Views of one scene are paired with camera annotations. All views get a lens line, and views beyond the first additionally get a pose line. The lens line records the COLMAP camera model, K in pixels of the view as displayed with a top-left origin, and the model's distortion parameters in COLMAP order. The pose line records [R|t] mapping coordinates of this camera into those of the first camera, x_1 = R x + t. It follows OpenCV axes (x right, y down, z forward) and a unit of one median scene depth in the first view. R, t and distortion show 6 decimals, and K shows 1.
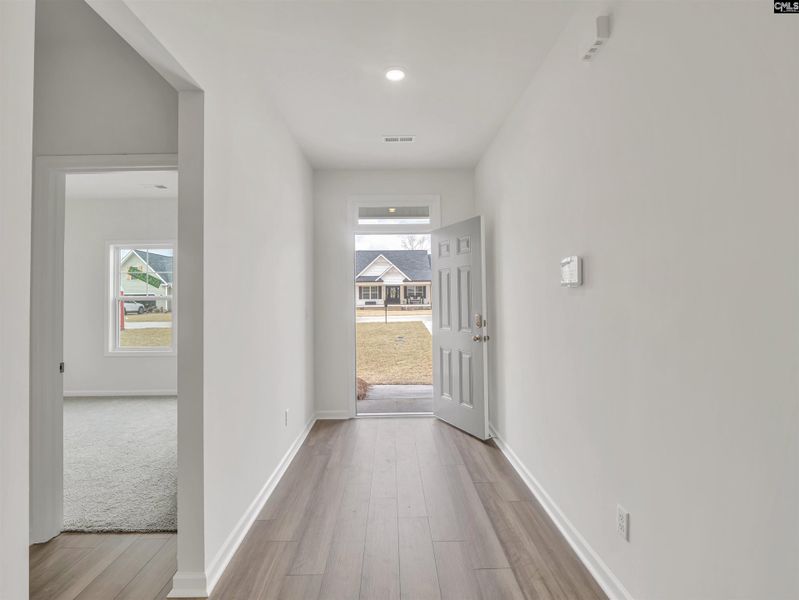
lens RADIAL K [[409.6, 0, 378.9], [0, 409.6, 292.8], [0, 0, 1]] dist [-0.000648, -0.001049]
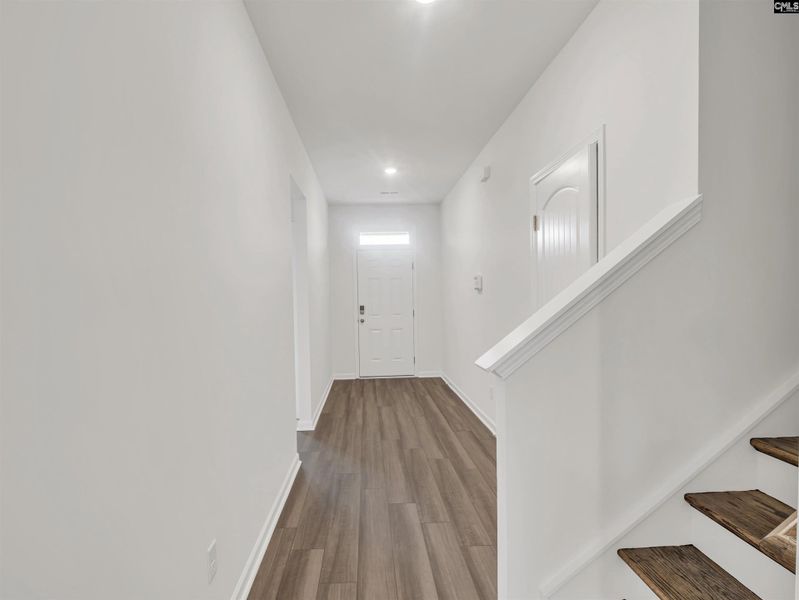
lens RADIAL K [[524.1, 0, 399.5], [0, 524.1, 300.0], [0, 0, 1]] dist [0.081294, -0.003306]
pose [[0.994714, -0.003104, 0.102638, -0.198584], [-0.000074, 0.999521, 0.030940, -0.061340], [-0.102684, -0.030784, 0.994238, -1.595458]]
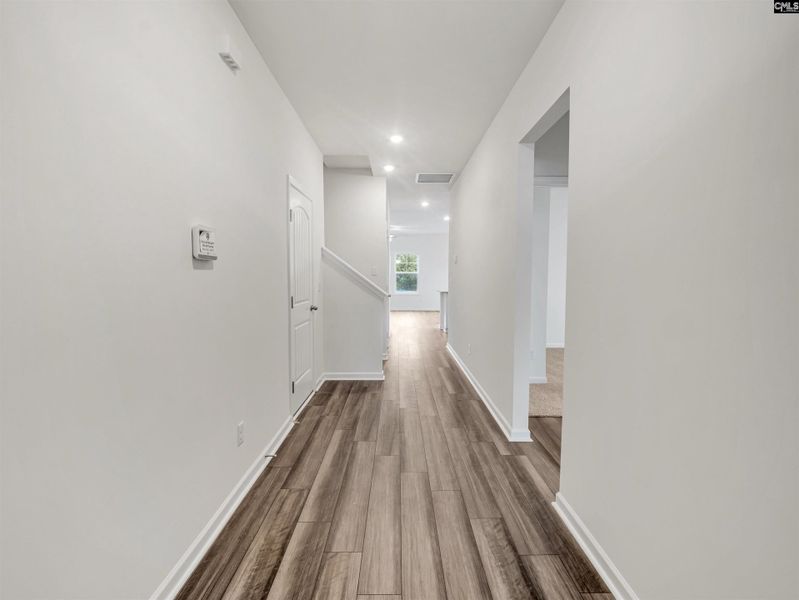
lens RADIAL K [[409.6, 0, 378.9], [0, 409.6, 292.8], [0, 0, 1]] dist [-0.000648, -0.001049]
pose [[-0.999832, 0.012147, 0.013732, 0.077122], [0.012418, 0.999727, 0.019774, 0.044574], [-0.013488, 0.019941, -0.999710, 1.858764]]
